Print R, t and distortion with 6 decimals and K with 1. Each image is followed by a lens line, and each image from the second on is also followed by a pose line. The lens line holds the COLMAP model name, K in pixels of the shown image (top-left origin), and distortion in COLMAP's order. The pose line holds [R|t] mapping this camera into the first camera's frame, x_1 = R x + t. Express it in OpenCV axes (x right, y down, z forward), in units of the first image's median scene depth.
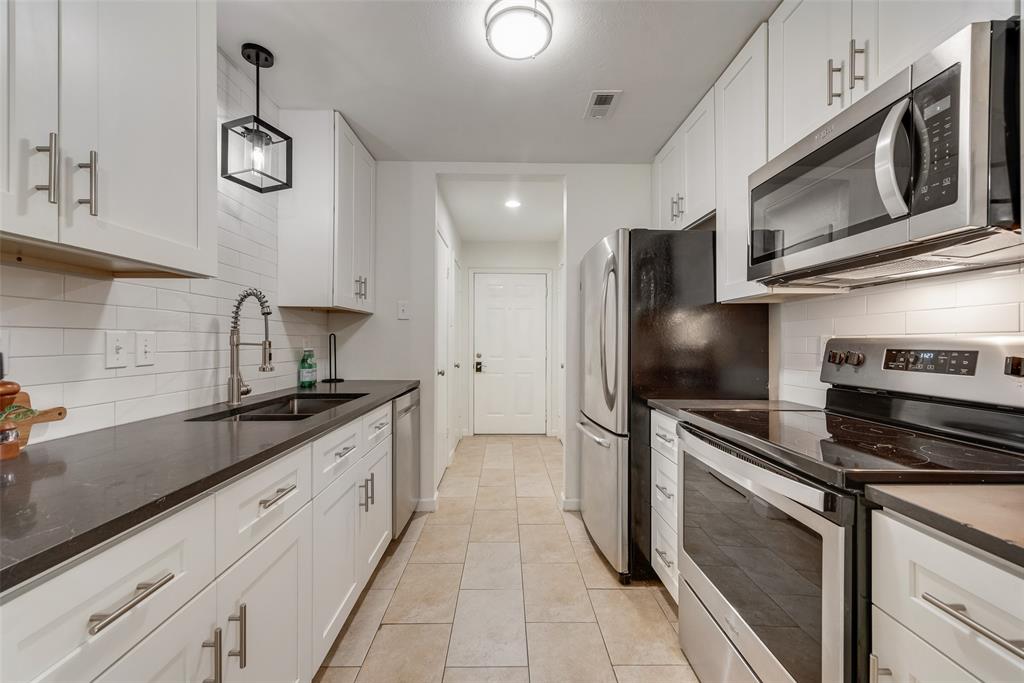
lens RADIAL K [[396.5, 0, 506.3], [0, 396.5, 340.7], [0, 0, 1]] dist [0.000393, -0.000853]
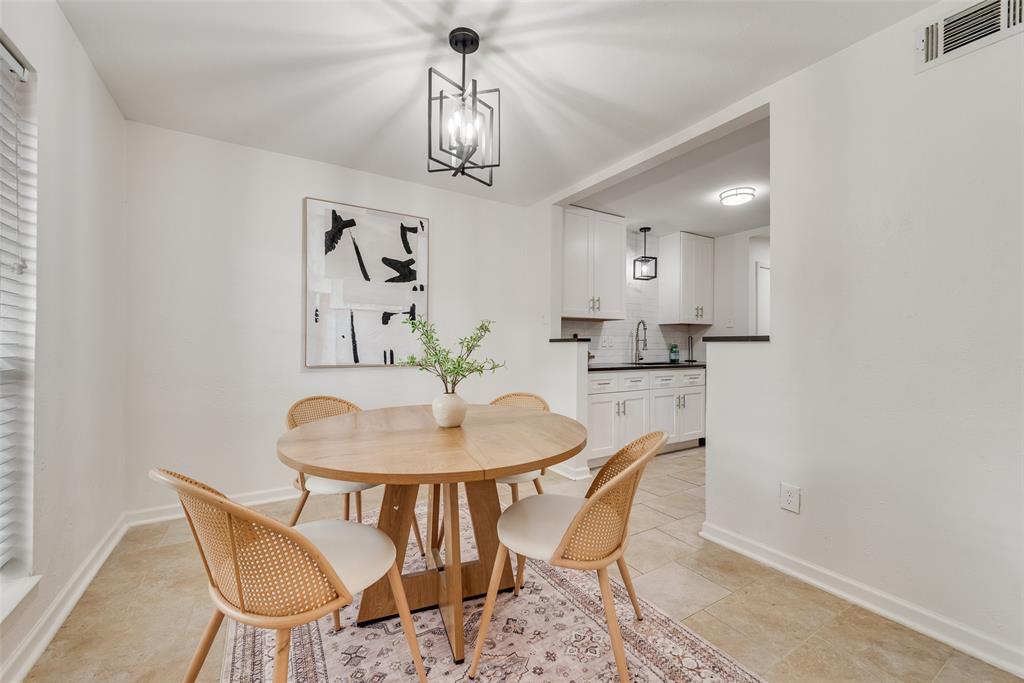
lens RADIAL K [[396.5, 0, 506.3], [0, 396.5, 340.7], [0, 0, 1]] dist [0.000393, -0.000853]
pose [[0.500289, -0.004514, -0.865847, 1.200099], [-0.002967, 0.999972, -0.006927, 0.031384], [0.865854, 0.006035, 0.500261, -1.115778]]
